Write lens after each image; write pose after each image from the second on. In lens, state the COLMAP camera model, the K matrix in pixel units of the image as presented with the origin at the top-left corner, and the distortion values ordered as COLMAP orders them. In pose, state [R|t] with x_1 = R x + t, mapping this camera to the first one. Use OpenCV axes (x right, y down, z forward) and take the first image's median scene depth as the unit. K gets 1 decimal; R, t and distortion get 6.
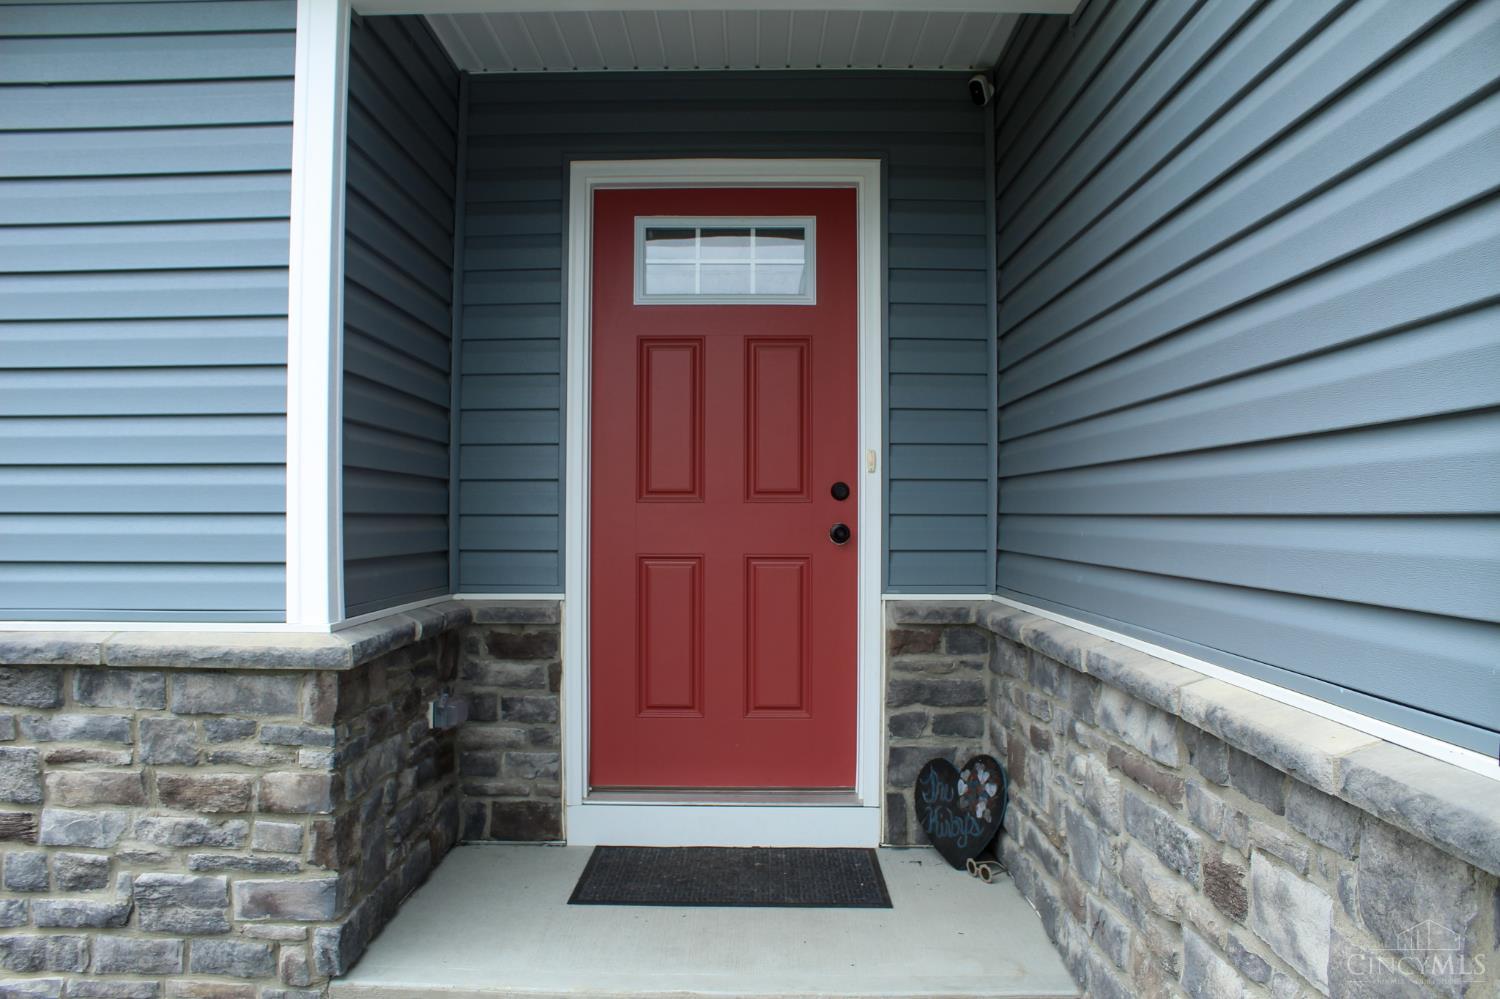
lens RADIAL K [[1255.4, 0, 734.8], [0, 1255.4, 504.4], [0, 0, 1]] dist [-0.170286, 0.159515]
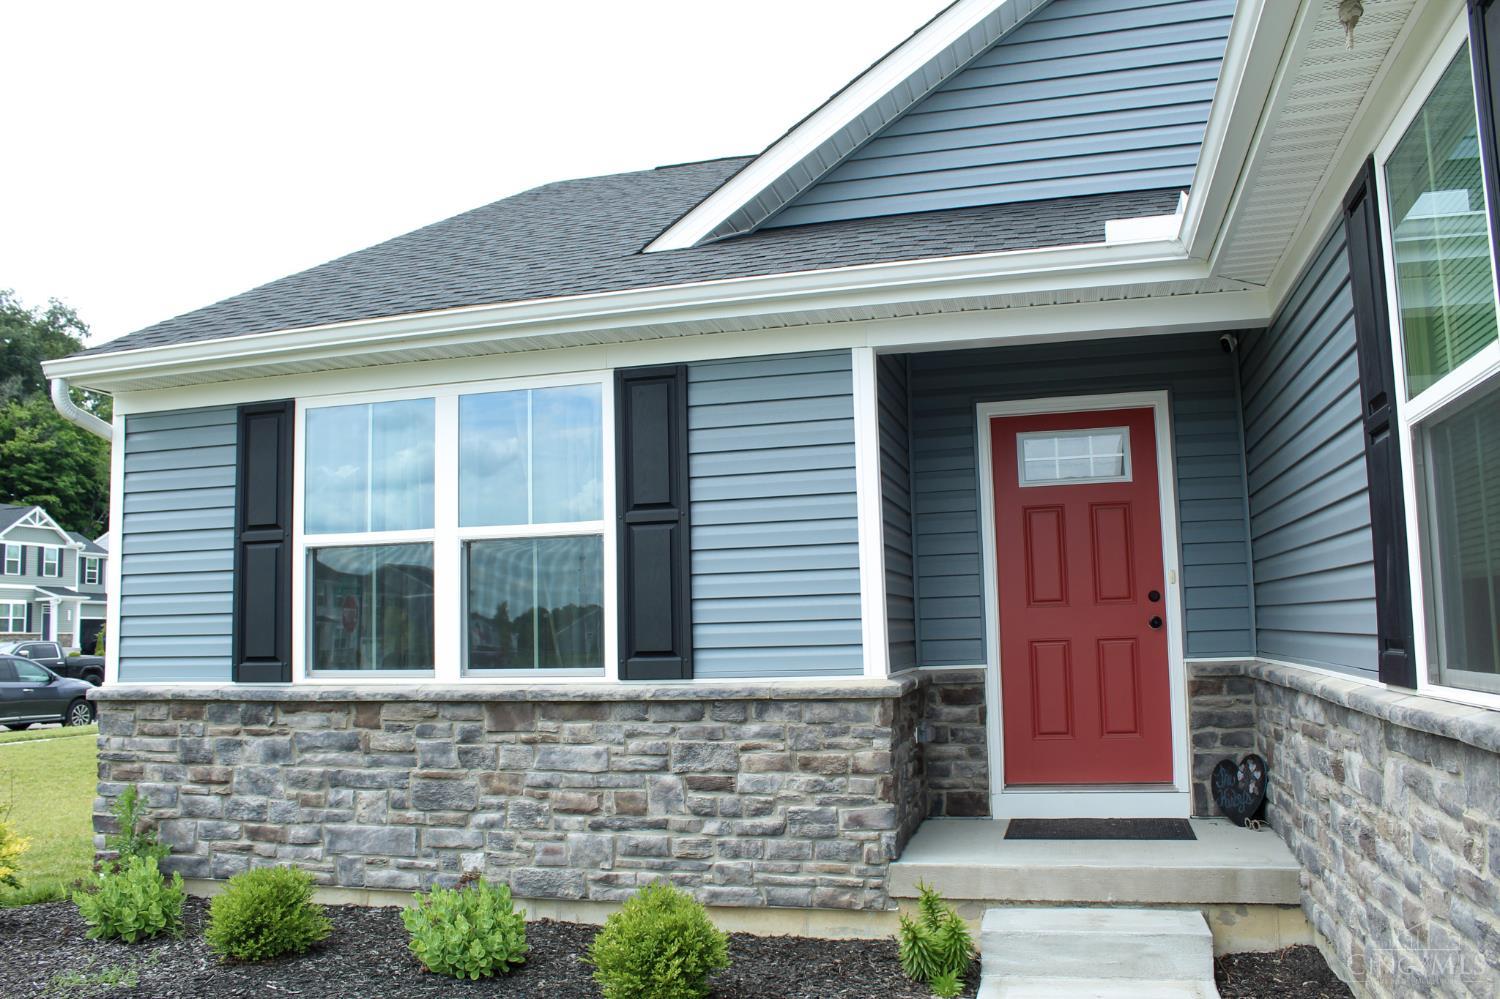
lens RADIAL K [[1255.4, 0, 734.8], [0, 1255.4, 504.4], [0, 0, 1]] dist [-0.170286, 0.159515]
pose [[0.967933, -0.051841, -0.245802, -0.062033], [0.029627, 0.995204, -0.093228, 0.005939], [0.249456, 0.082956, 0.964826, -0.984783]]
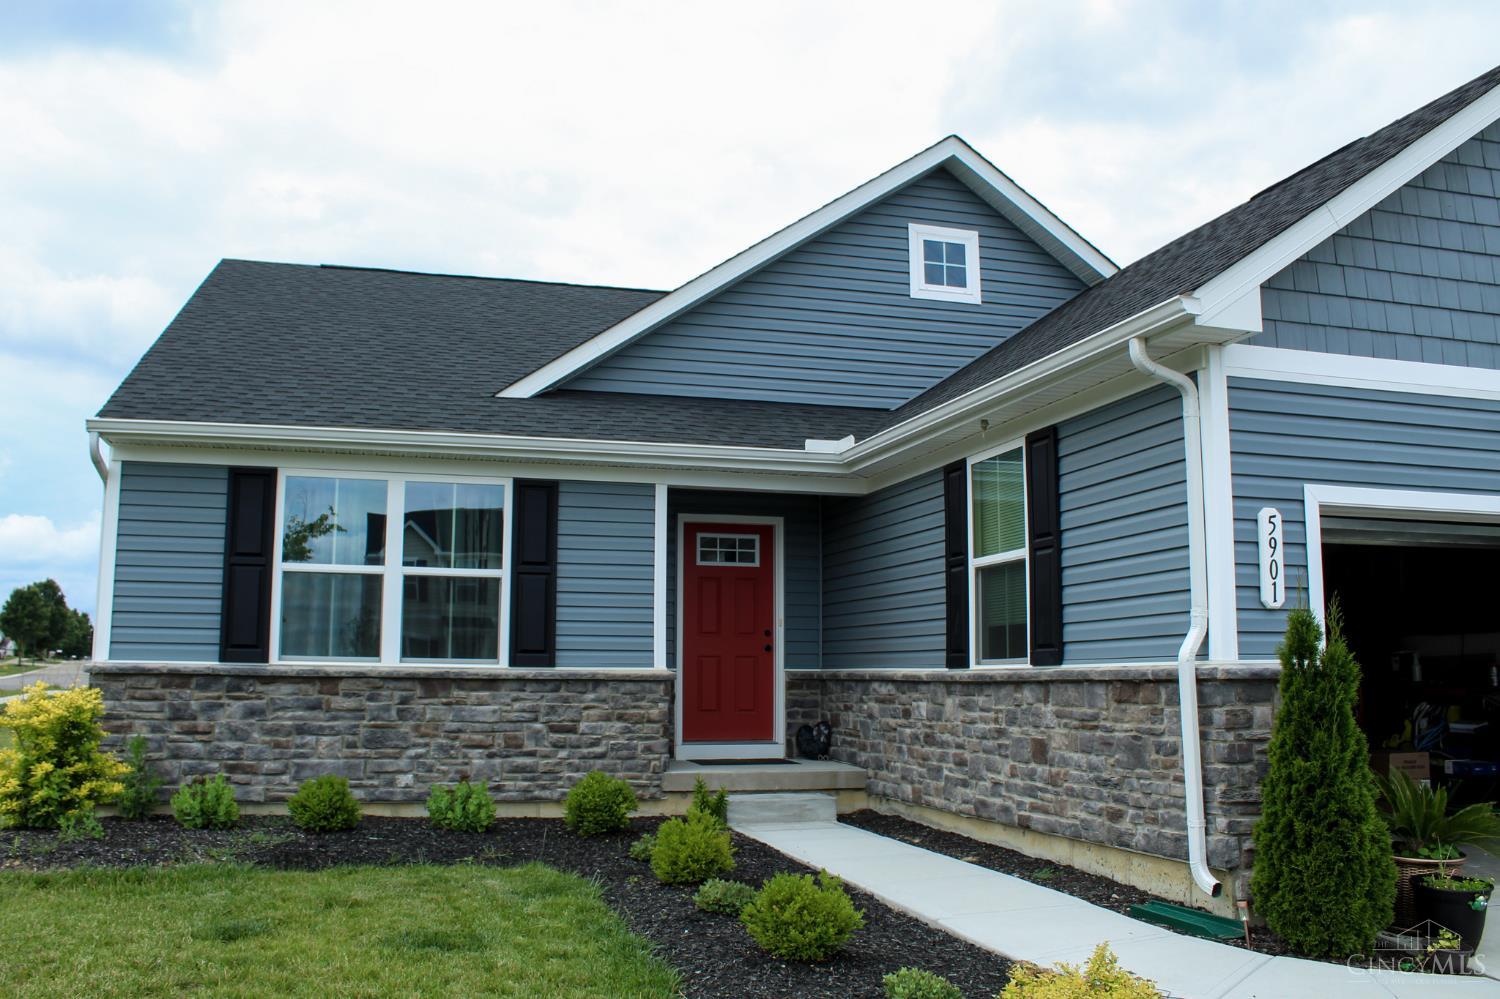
lens RADIAL K [[1300.4, 0, 750.0], [0, 1300.4, 499.5], [0, 0, 1]] dist [-0.182326, 0.185372]
pose [[0.955878, 0.040264, 0.290990, -1.196598], [-0.004291, 0.992370, -0.123218, 0.075340], [-0.293732, 0.116533, 0.948758, -2.635115]]
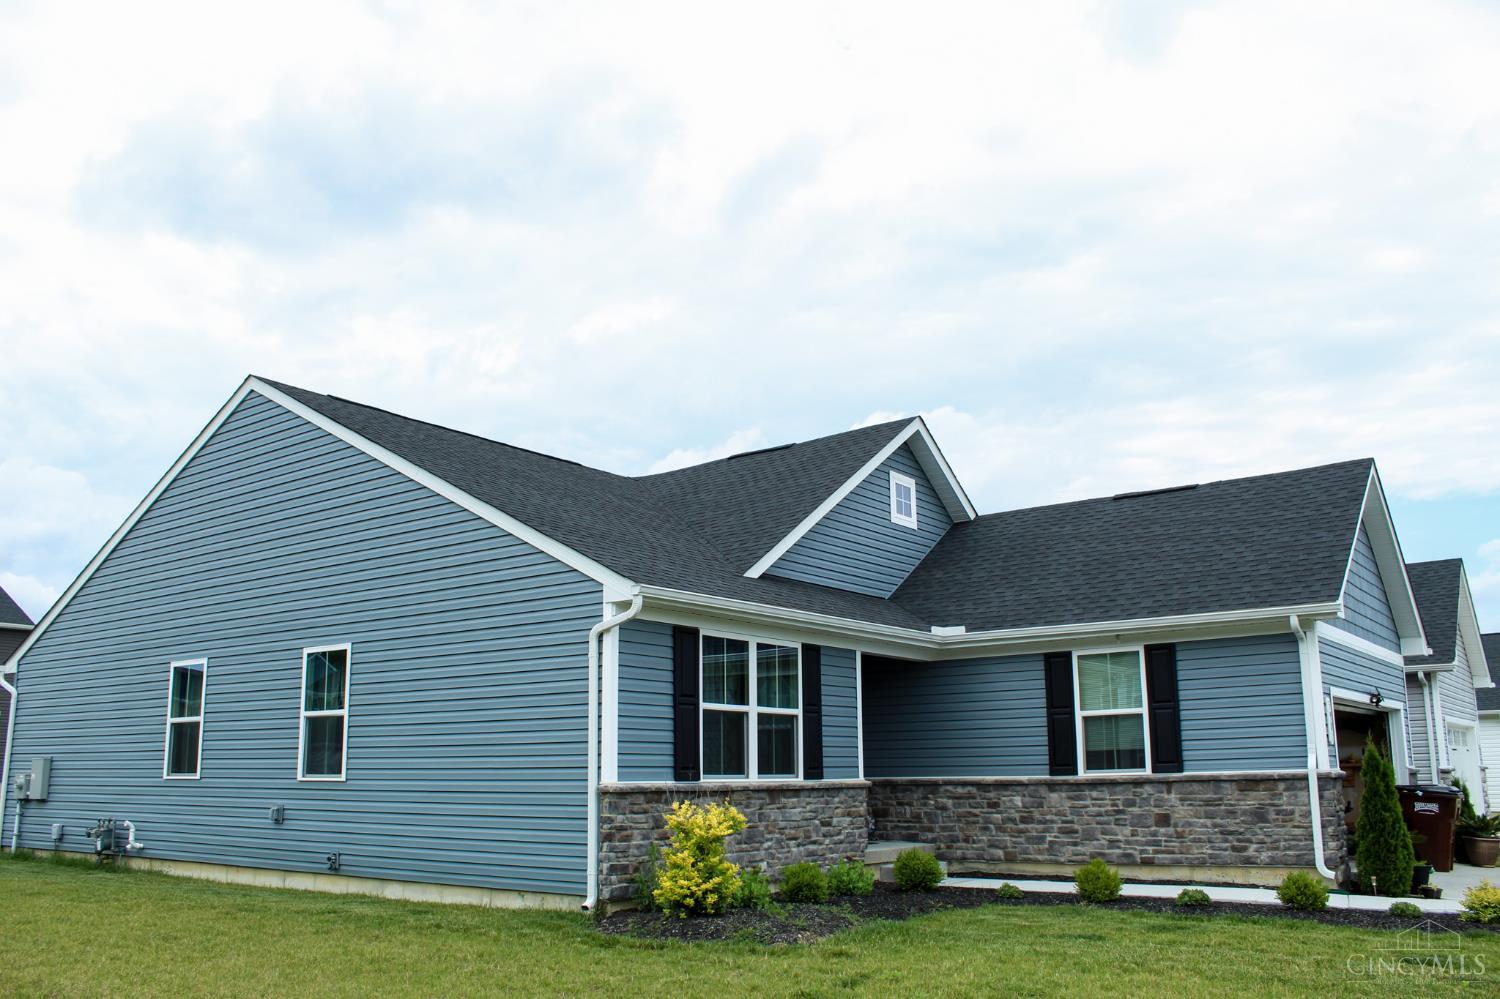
lens RADIAL K [[1255.4, 0, 734.8], [0, 1255.4, 504.4], [0, 0, 1]] dist [-0.170286, 0.159515]
pose [[0.587825, 0.166107, 0.791751, -4.904213], [-0.002548, 0.979069, -0.203515, 0.035638], [-0.808984, 0.117614, 0.575944, -1.663980]]
